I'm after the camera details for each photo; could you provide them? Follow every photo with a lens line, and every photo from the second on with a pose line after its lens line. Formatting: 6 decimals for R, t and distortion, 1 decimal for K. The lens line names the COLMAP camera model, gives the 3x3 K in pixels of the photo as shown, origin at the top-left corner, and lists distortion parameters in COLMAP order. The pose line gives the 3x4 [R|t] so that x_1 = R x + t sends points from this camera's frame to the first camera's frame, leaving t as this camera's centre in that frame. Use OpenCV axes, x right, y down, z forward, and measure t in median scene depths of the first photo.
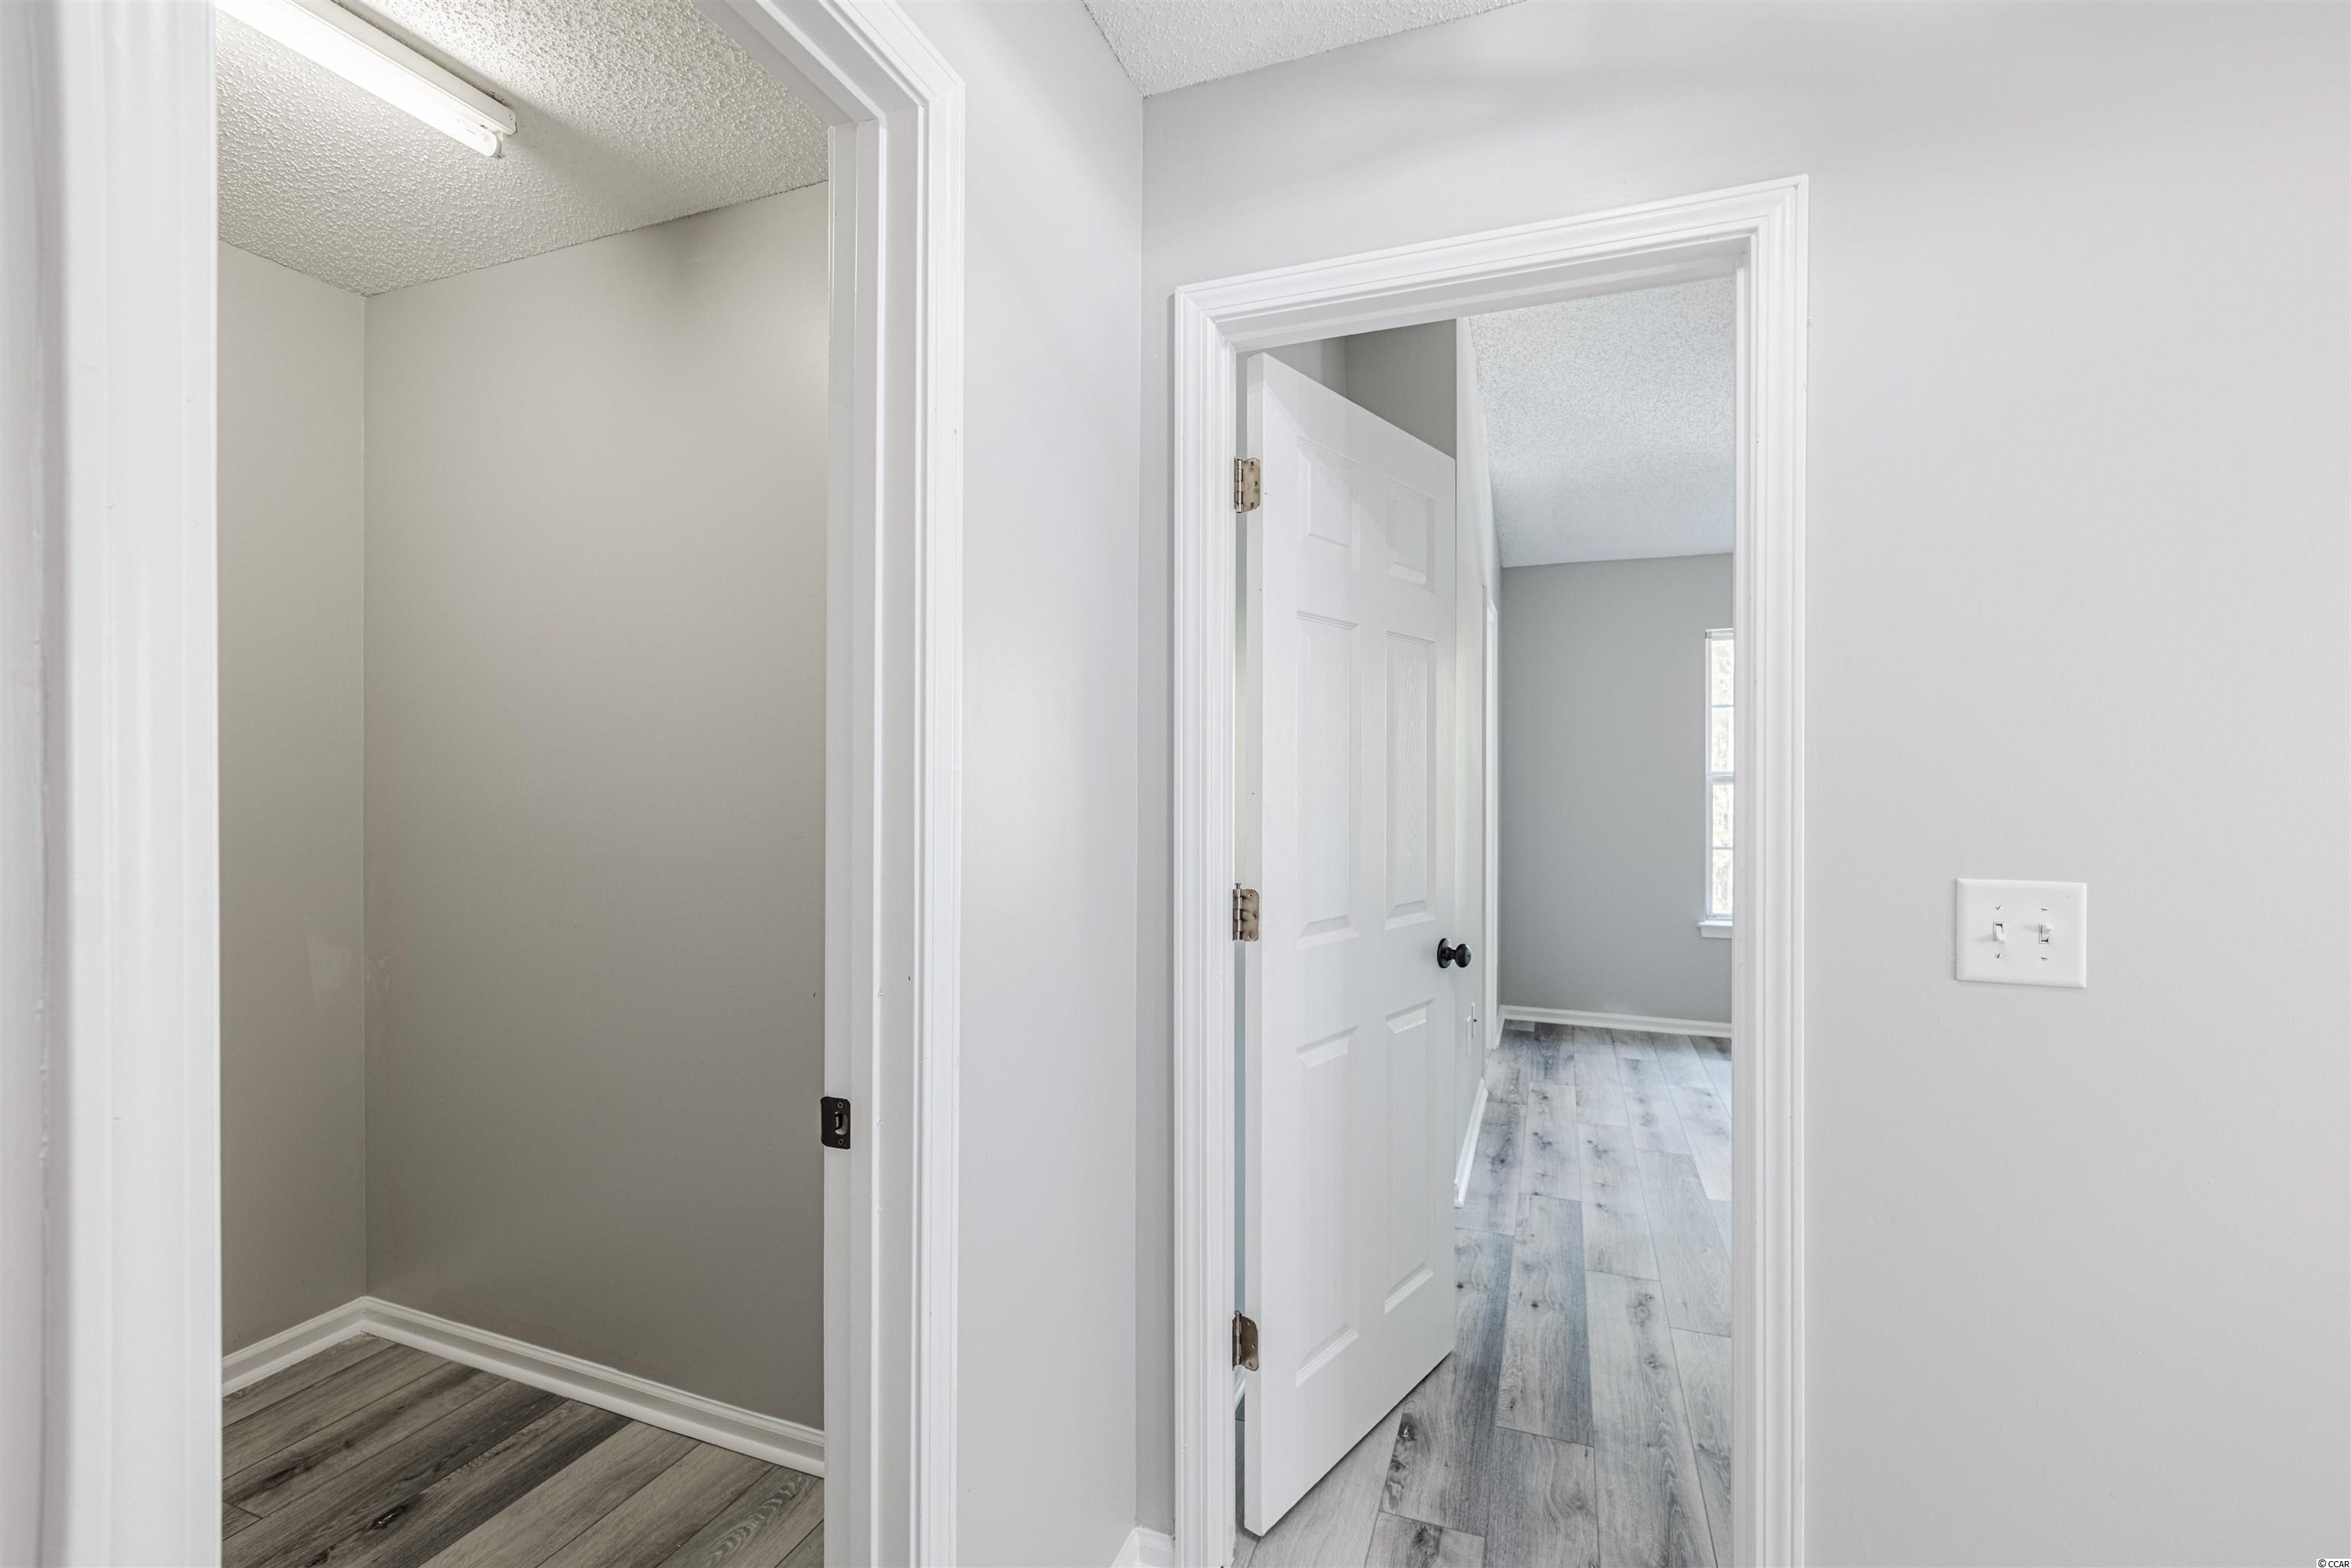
lens RADIAL K [[1021.6, 0, 1162.2], [0, 1021.6, 774.2], [0, 0, 1]] dist [-0.005367, 0.002243]
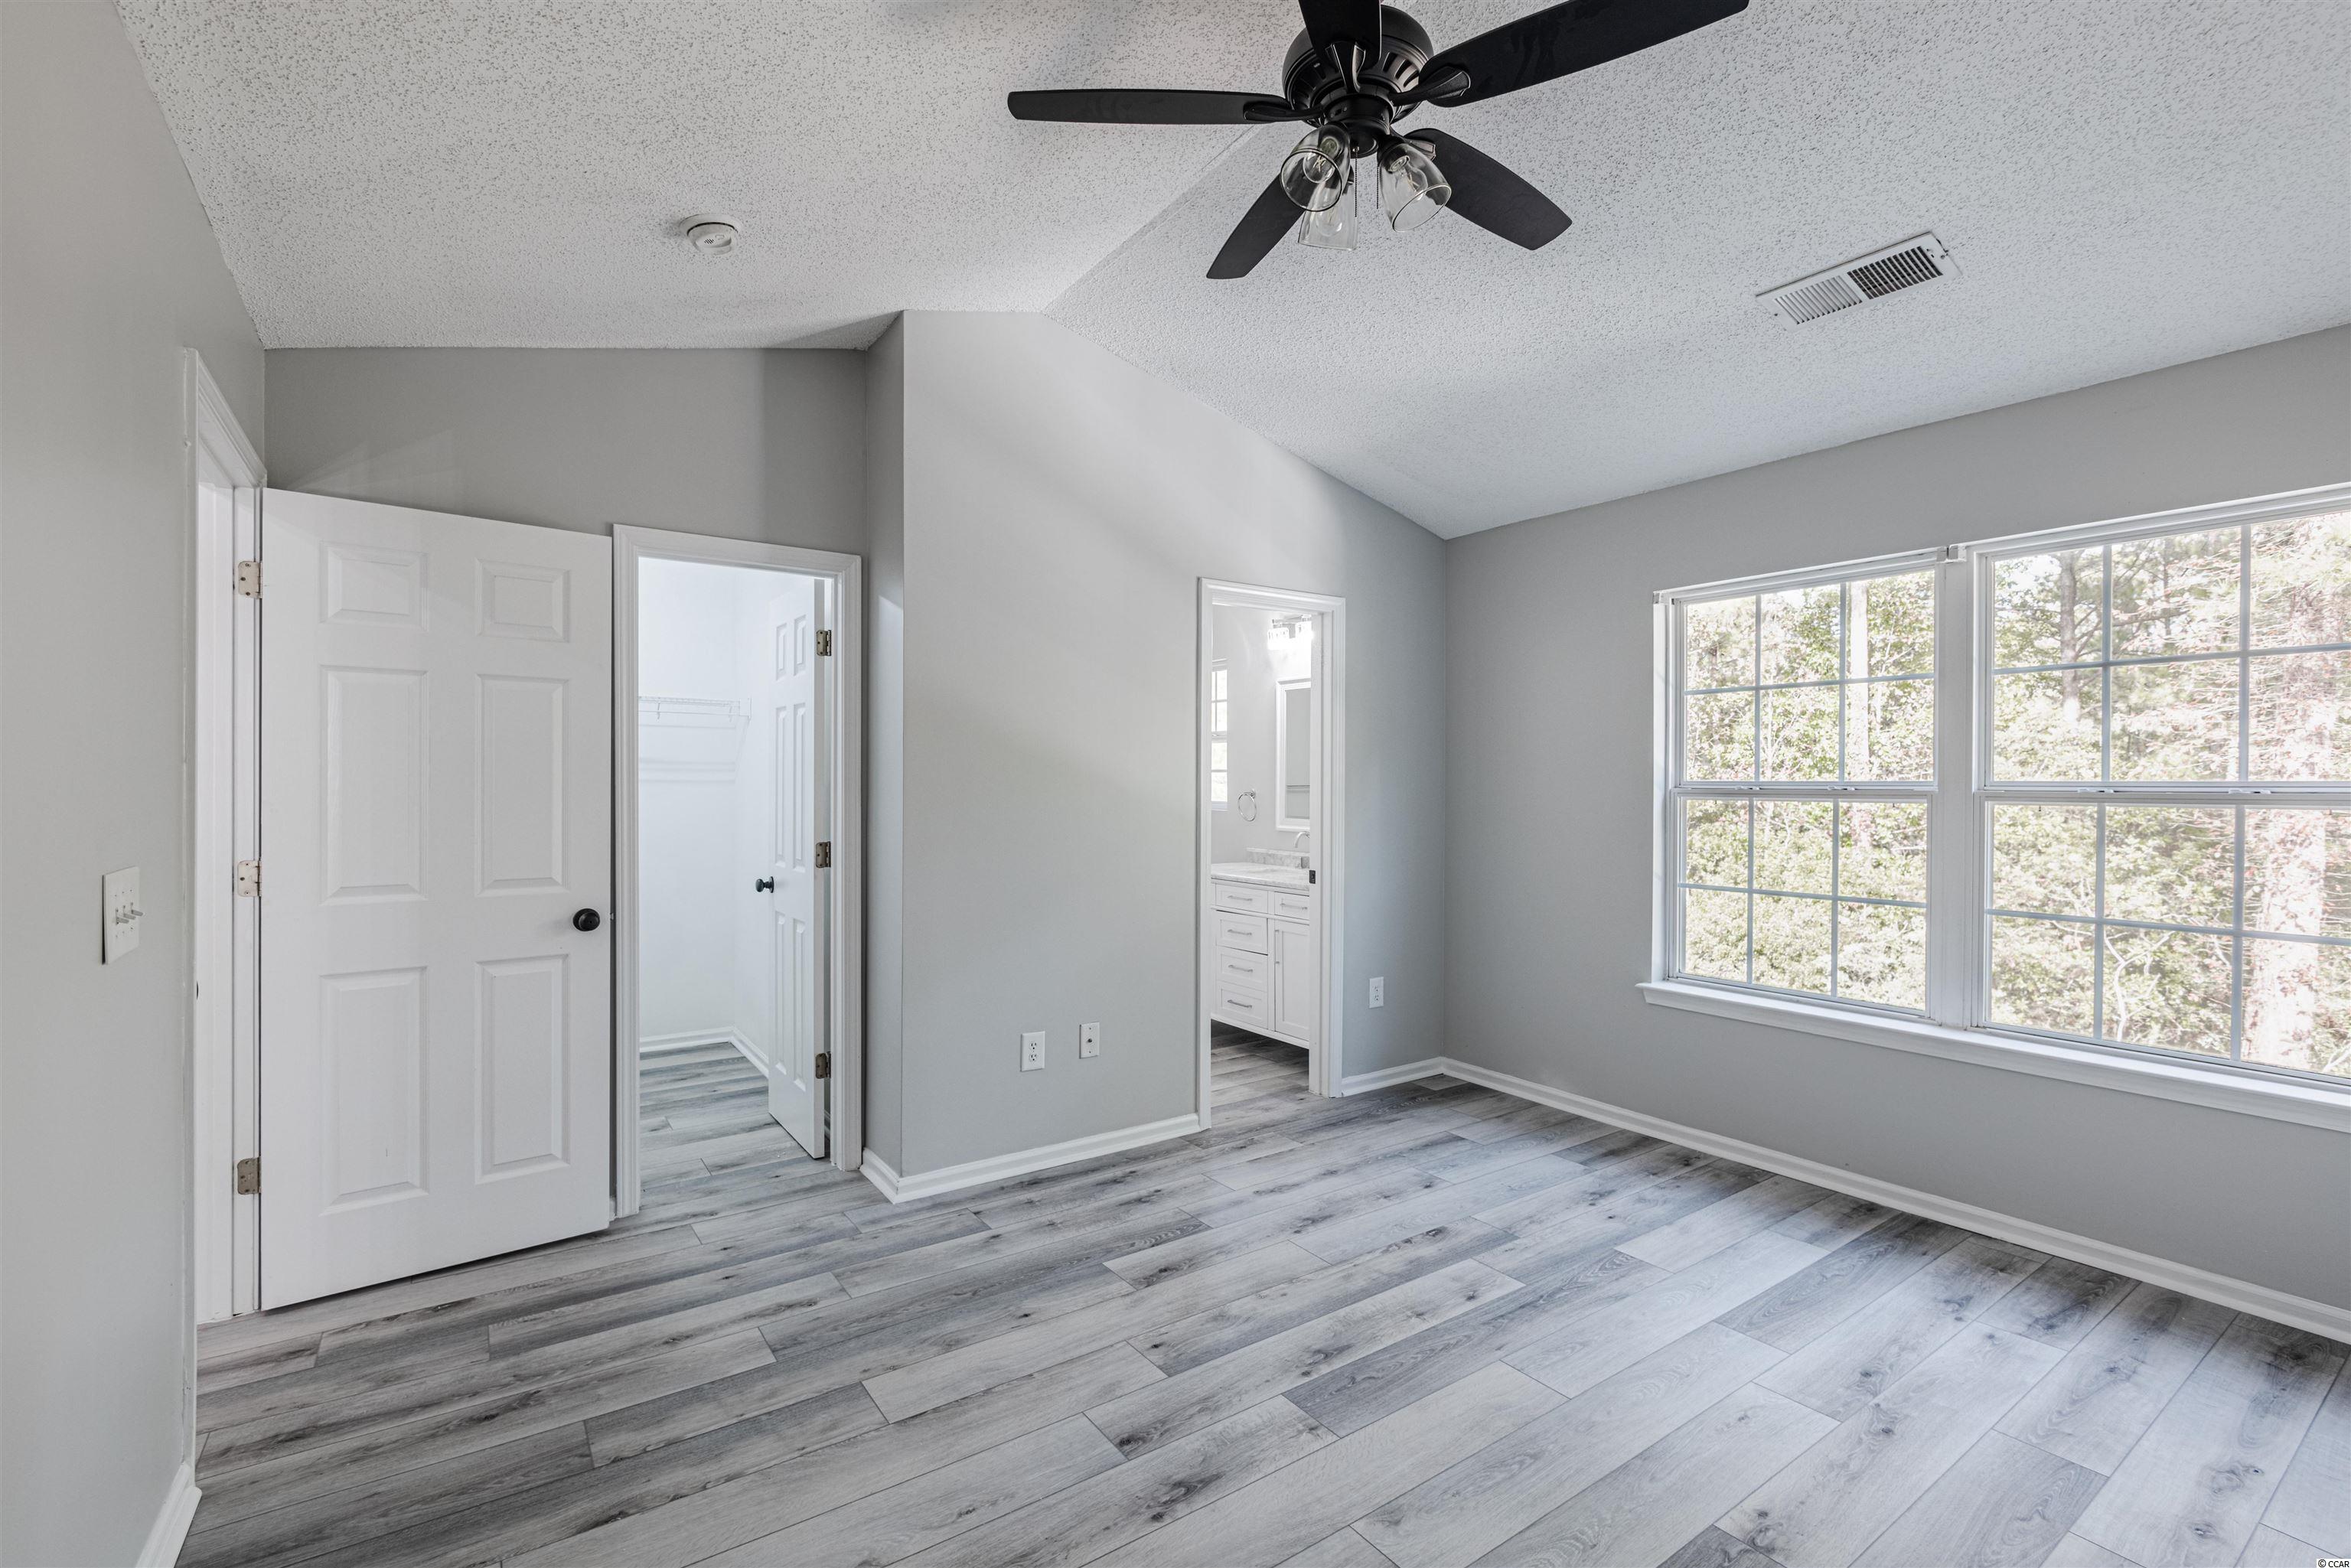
lens RADIAL K [[1021.6, 0, 1173.4], [0, 1021.6, 790.8], [0, 0, 1]] dist [-0.005367, 0.002243]
pose [[0.821863, 0.000544, -0.569685, 0.995043], [0.000025, 1.000000, 0.000992, 0.007770], [0.569686, -0.000830, 0.821862, 0.285445]]
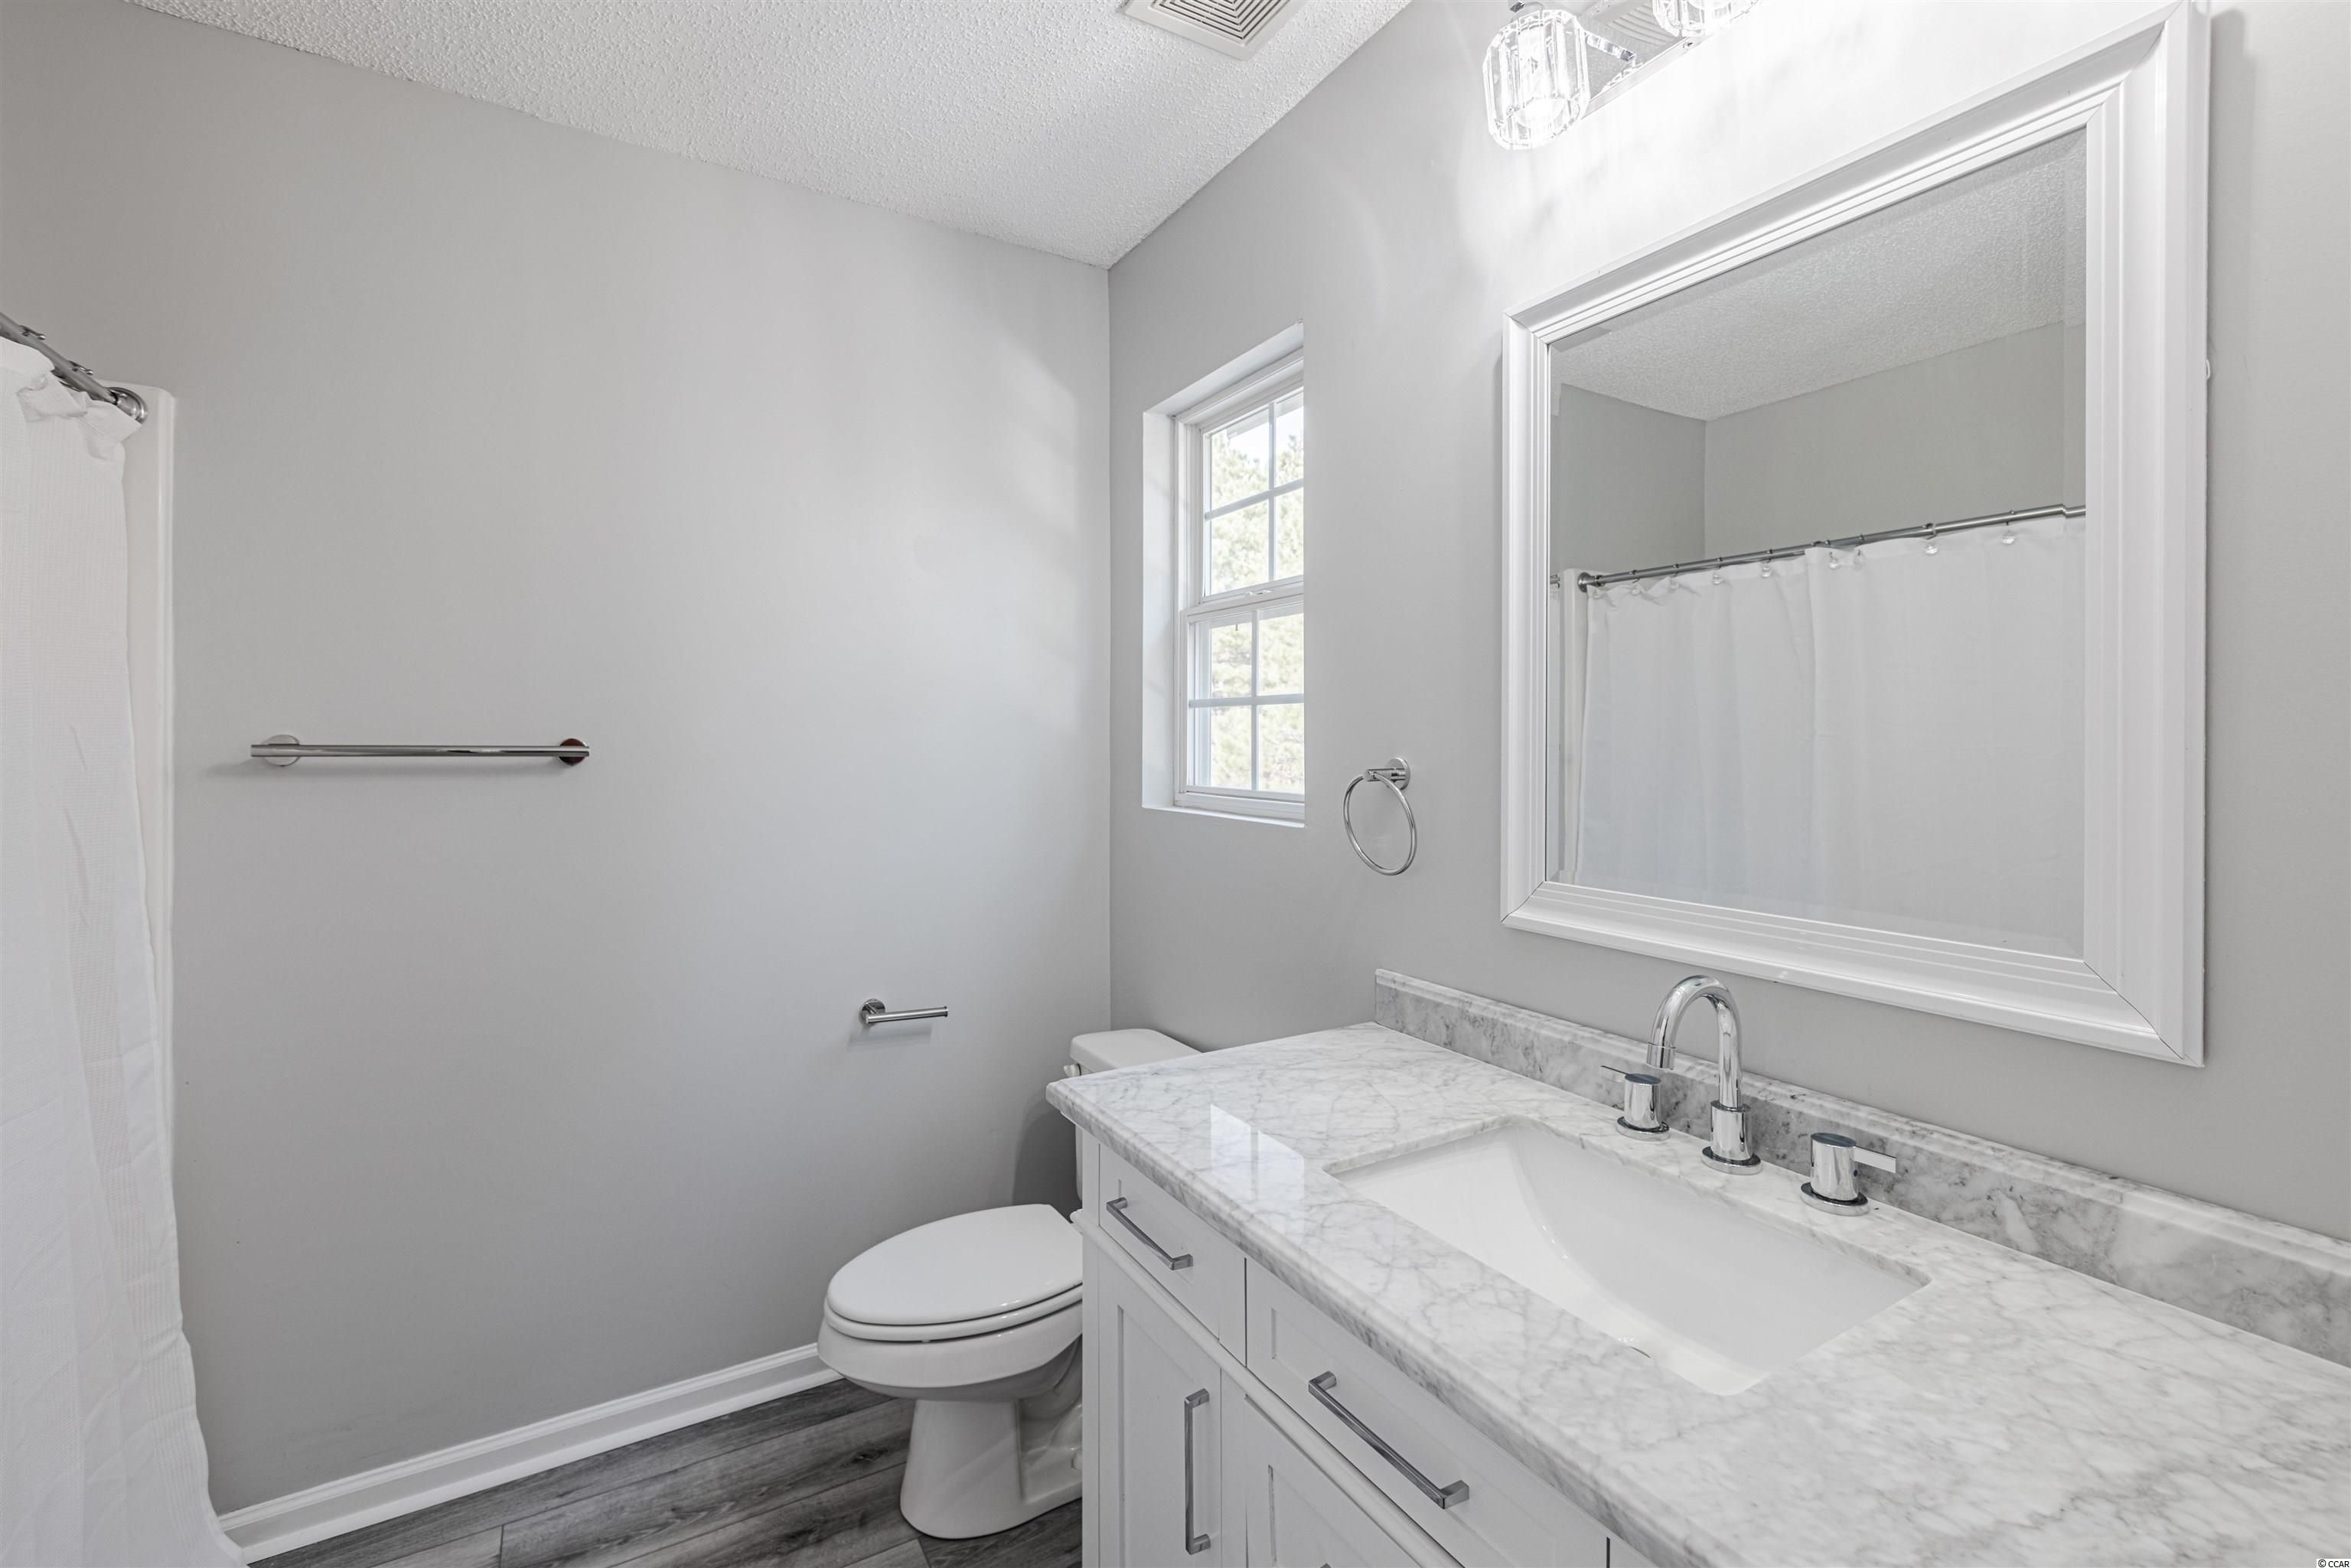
lens RADIAL K [[1021.6, 0, 1194.1], [0, 1021.6, 739.4], [0, 0, 1]] dist [-0.005367, 0.002243]
pose [[0.784754, -0.002320, -0.619803, 0.370881], [0.000345, 0.999994, -0.003307, 0.000647], [0.619807, 0.002382, 0.784750, 1.302864]]
